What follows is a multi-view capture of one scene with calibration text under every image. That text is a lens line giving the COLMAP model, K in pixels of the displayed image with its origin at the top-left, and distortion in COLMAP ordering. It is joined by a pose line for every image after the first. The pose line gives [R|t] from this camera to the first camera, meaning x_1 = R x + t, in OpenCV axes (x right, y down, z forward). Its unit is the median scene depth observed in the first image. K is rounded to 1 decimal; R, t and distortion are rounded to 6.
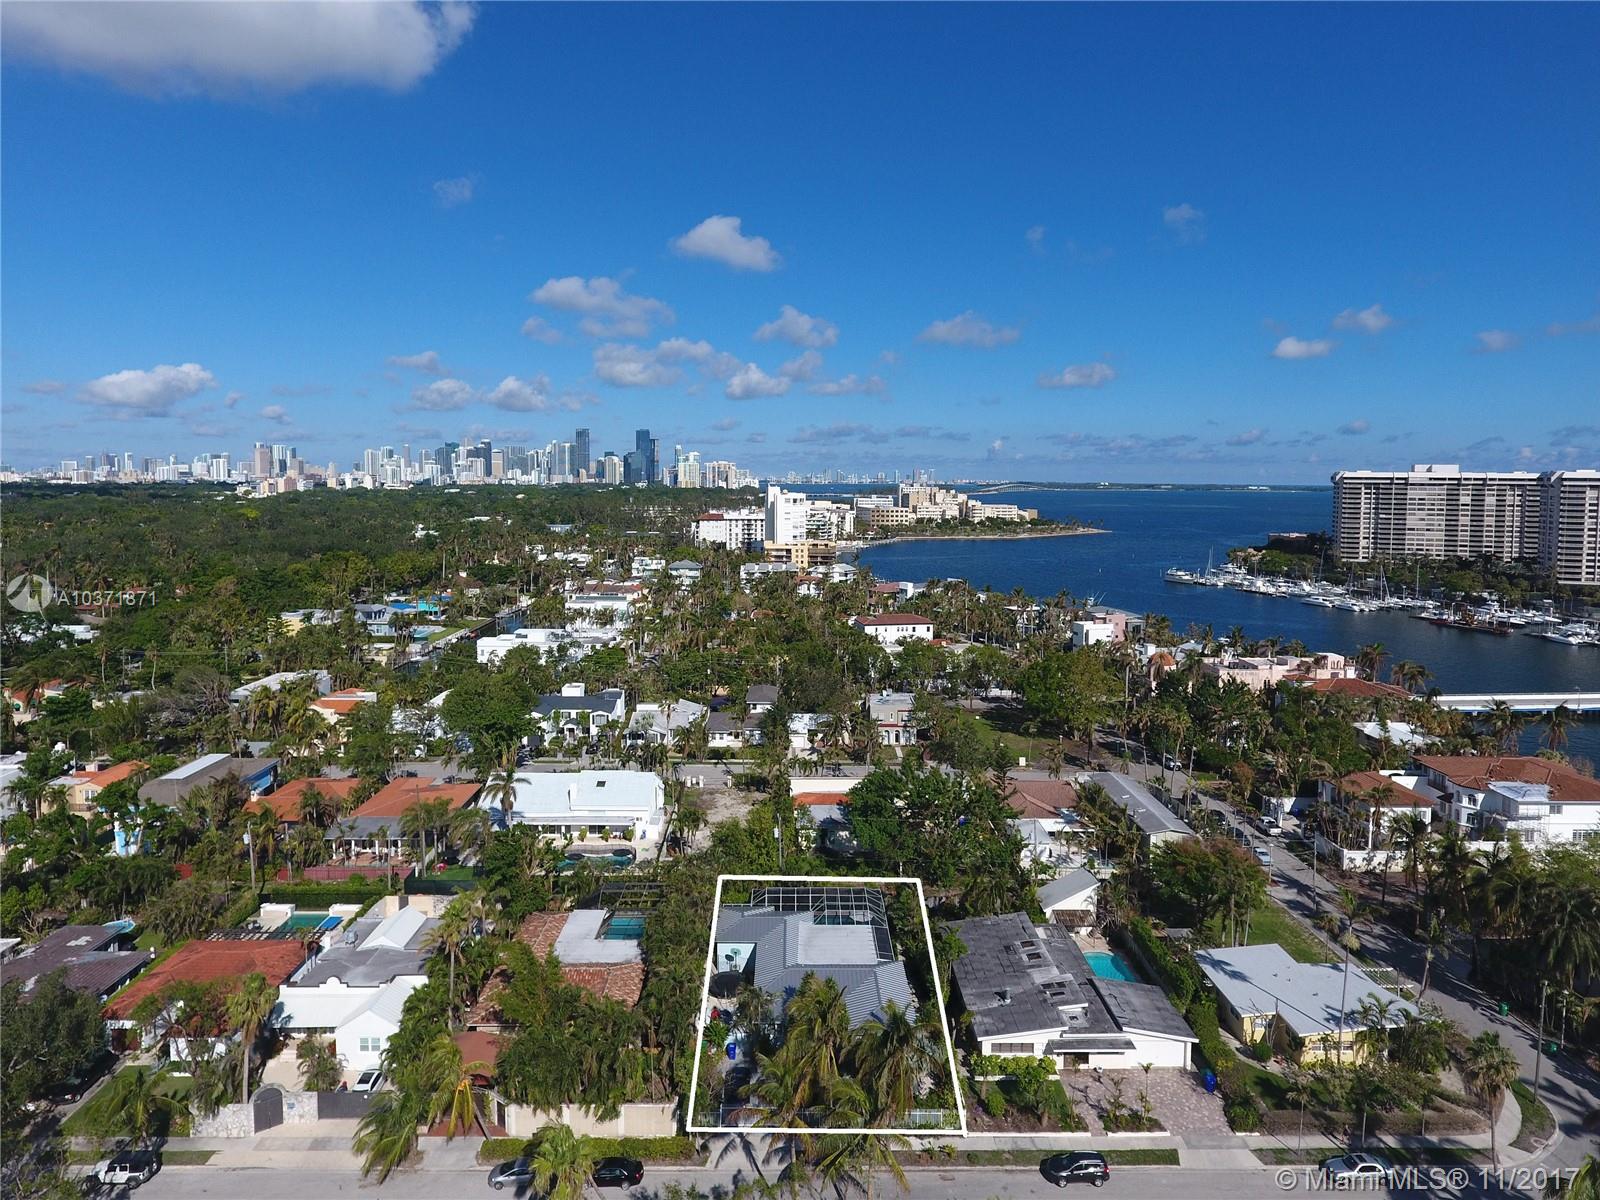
lens RADIAL K [[952.4, 0, 800.0], [0, 952.4, 600.0], [0, 0, 1]] dist [-0.001601, -0.000652]
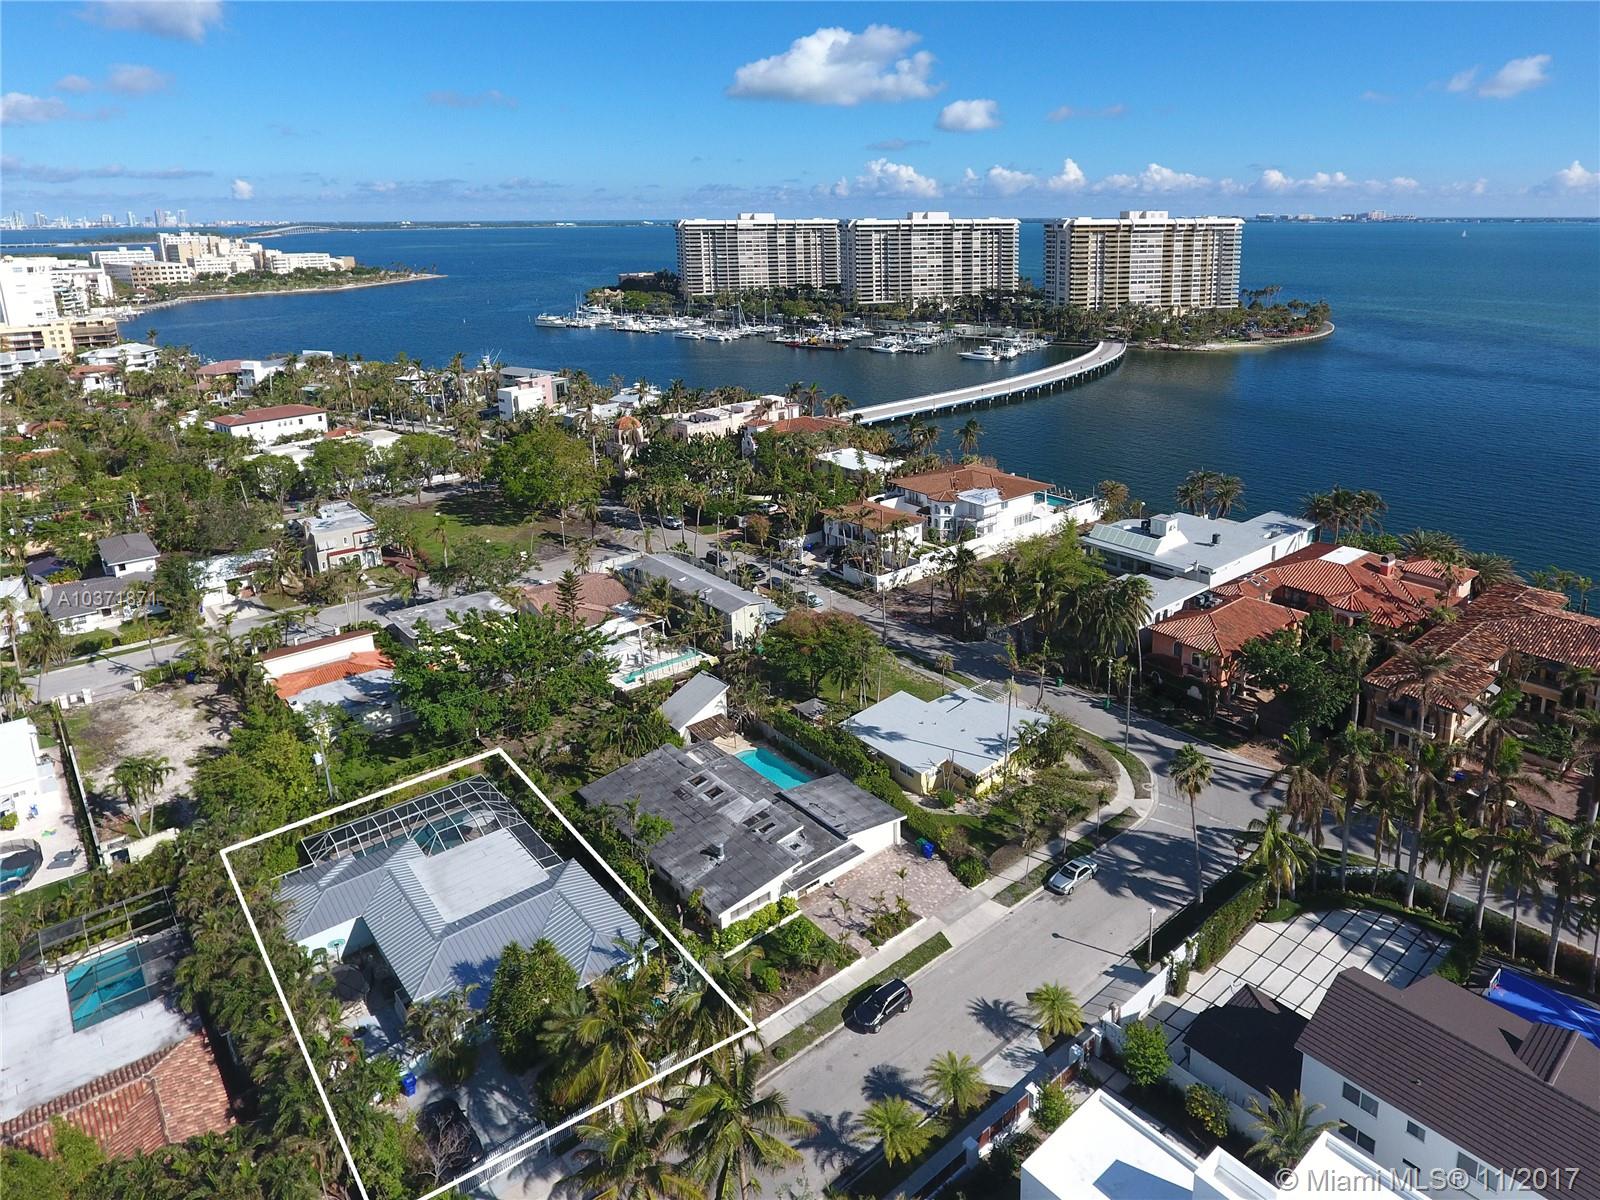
lens RADIAL K [[879.1, 0, 800.1], [0, 879.1, 428.6], [0, 0, 1]] dist [0.003021, 0.000658]
pose [[0.747924, -0.194846, 0.634543, -0.105739], [0.122434, 0.980040, 0.156625, -0.067790], [-0.652395, -0.039455, 0.756851, 0.160993]]
